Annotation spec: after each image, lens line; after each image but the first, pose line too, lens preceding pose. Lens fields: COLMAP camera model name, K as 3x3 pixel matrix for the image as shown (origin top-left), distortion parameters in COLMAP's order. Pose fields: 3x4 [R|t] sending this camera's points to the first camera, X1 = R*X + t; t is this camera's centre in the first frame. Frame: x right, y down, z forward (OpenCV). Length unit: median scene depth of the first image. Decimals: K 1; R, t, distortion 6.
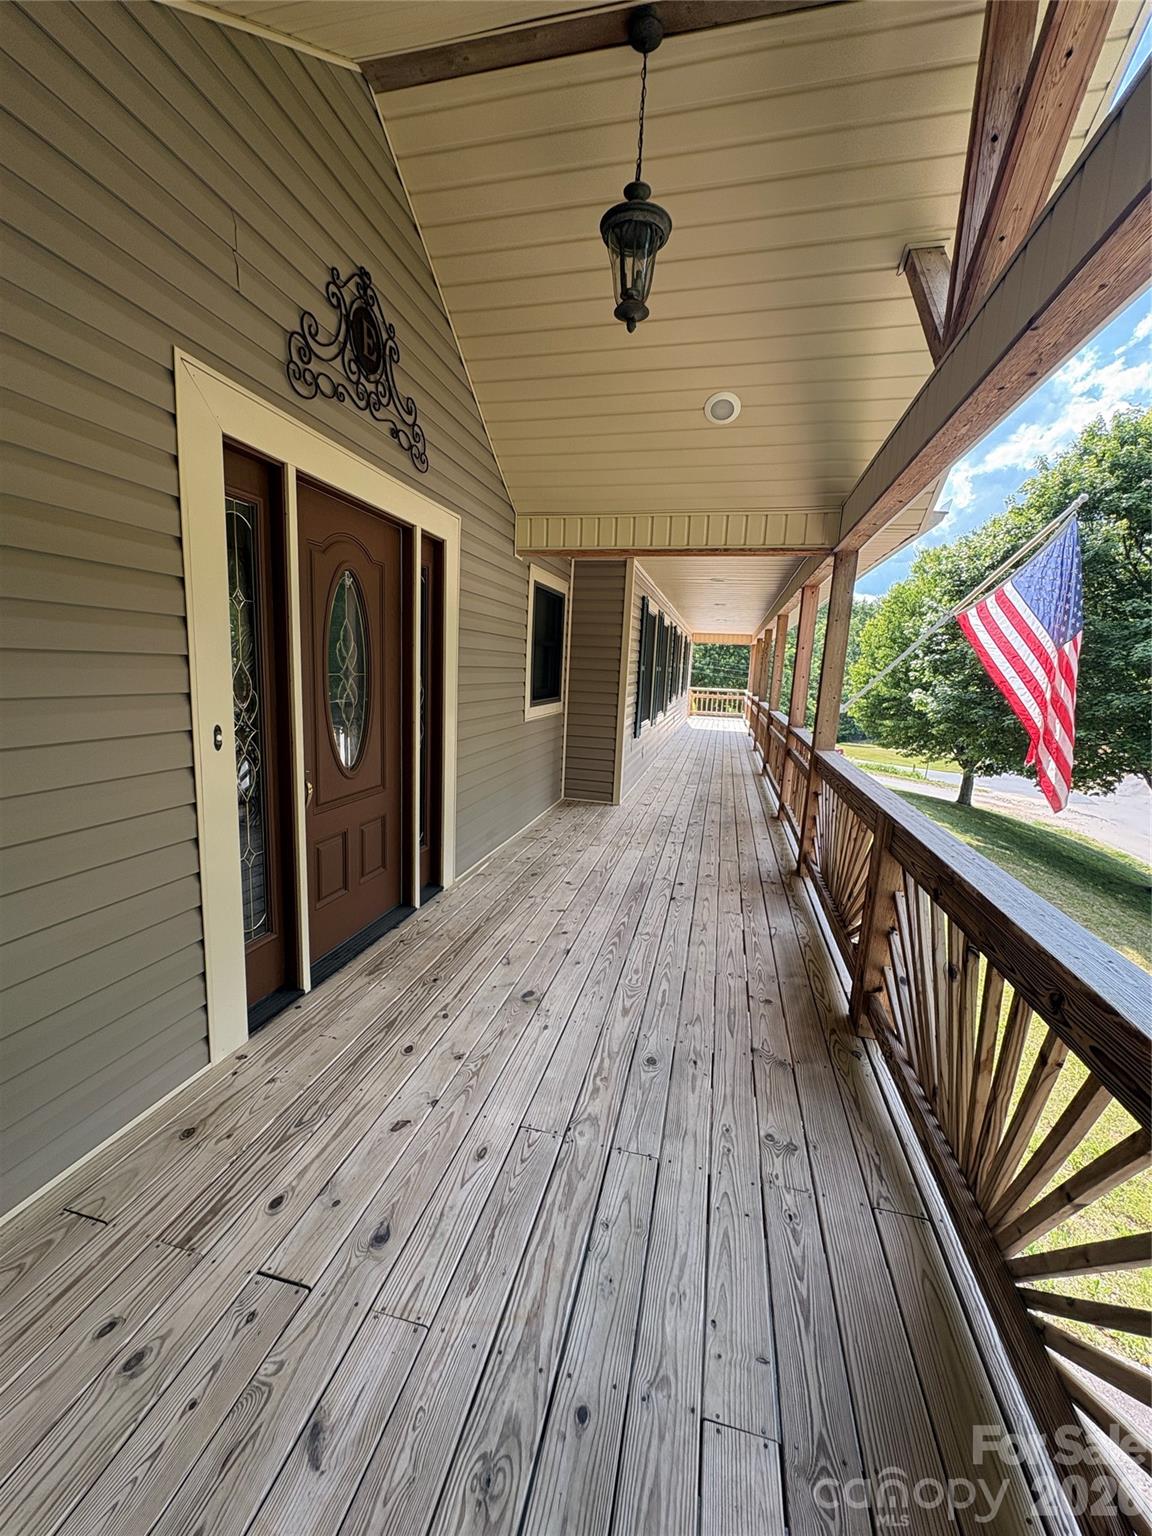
lens RADIAL K [[614.6, 0, 572.7], [0, 614.6, 768.2], [0, 0, 1]] dist [-0.002233, 0.000516]
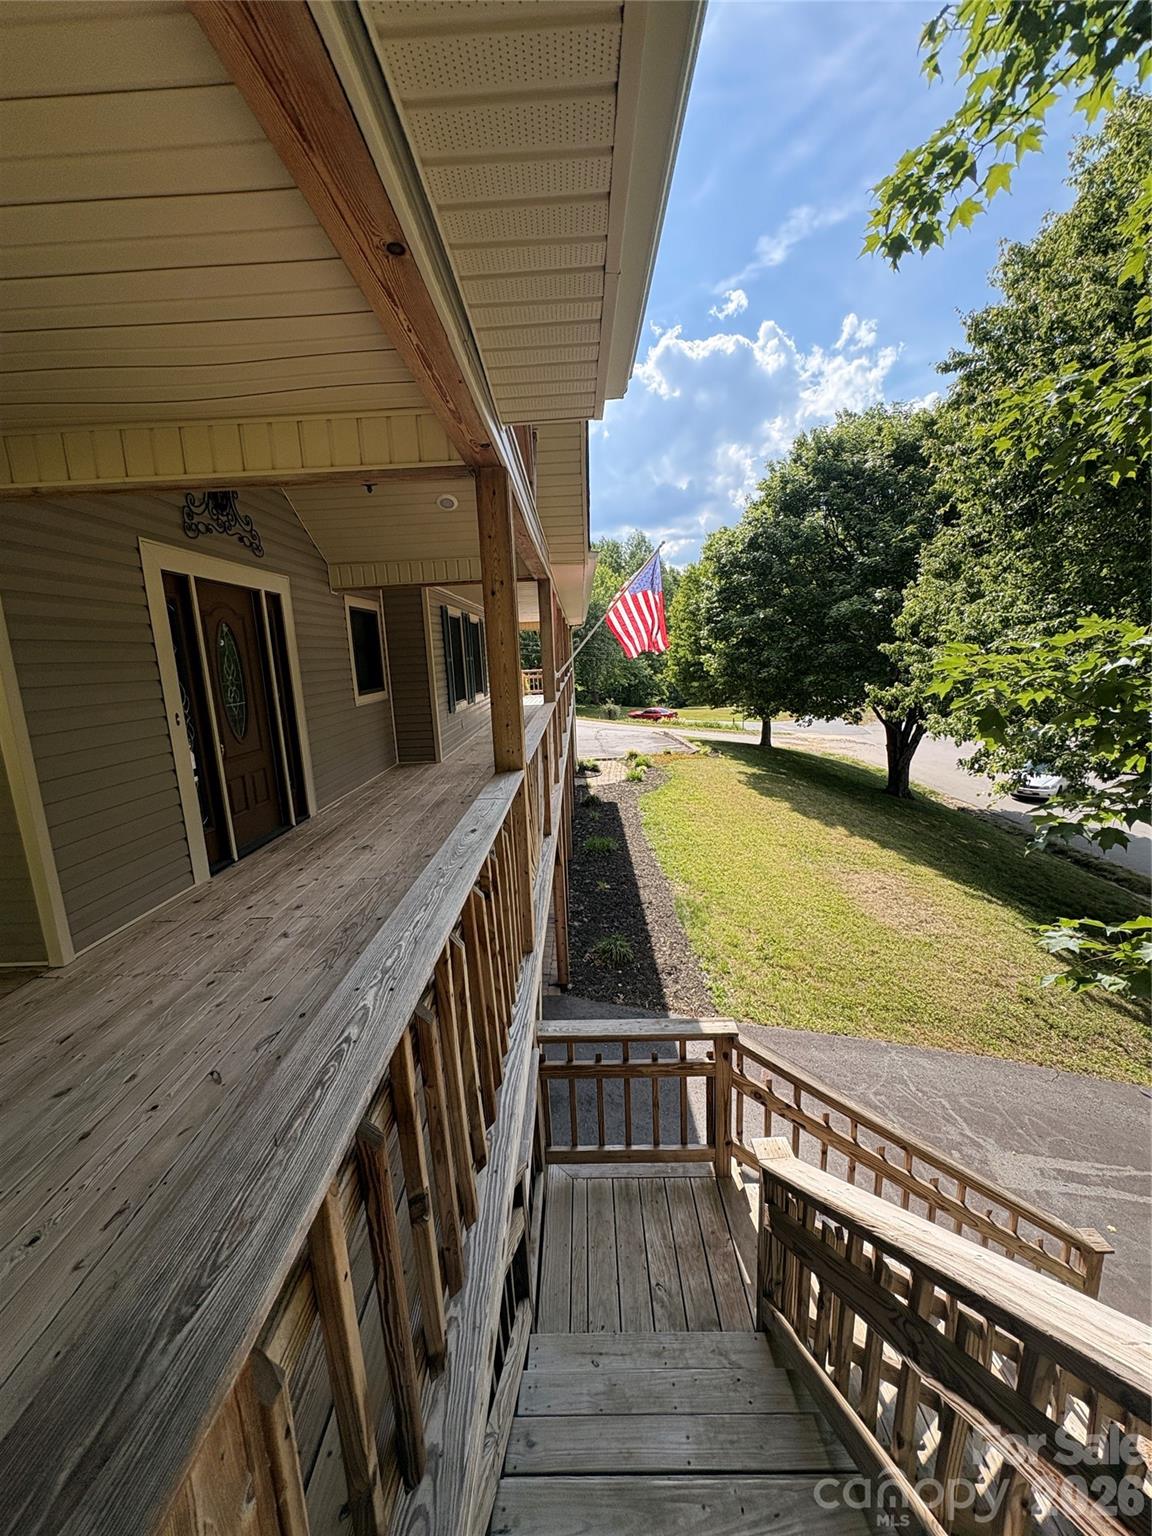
lens RADIAL K [[614.6, 0, 575.9], [0, 614.6, 770.1], [0, 0, 1]] dist [-0.002233, 0.000516]
pose [[0.968556, -0.129644, 0.212348, 0.169074], [0.124565, 0.991515, 0.037183, 0.144860], [-0.215367, -0.009562, 0.976486, -0.890192]]
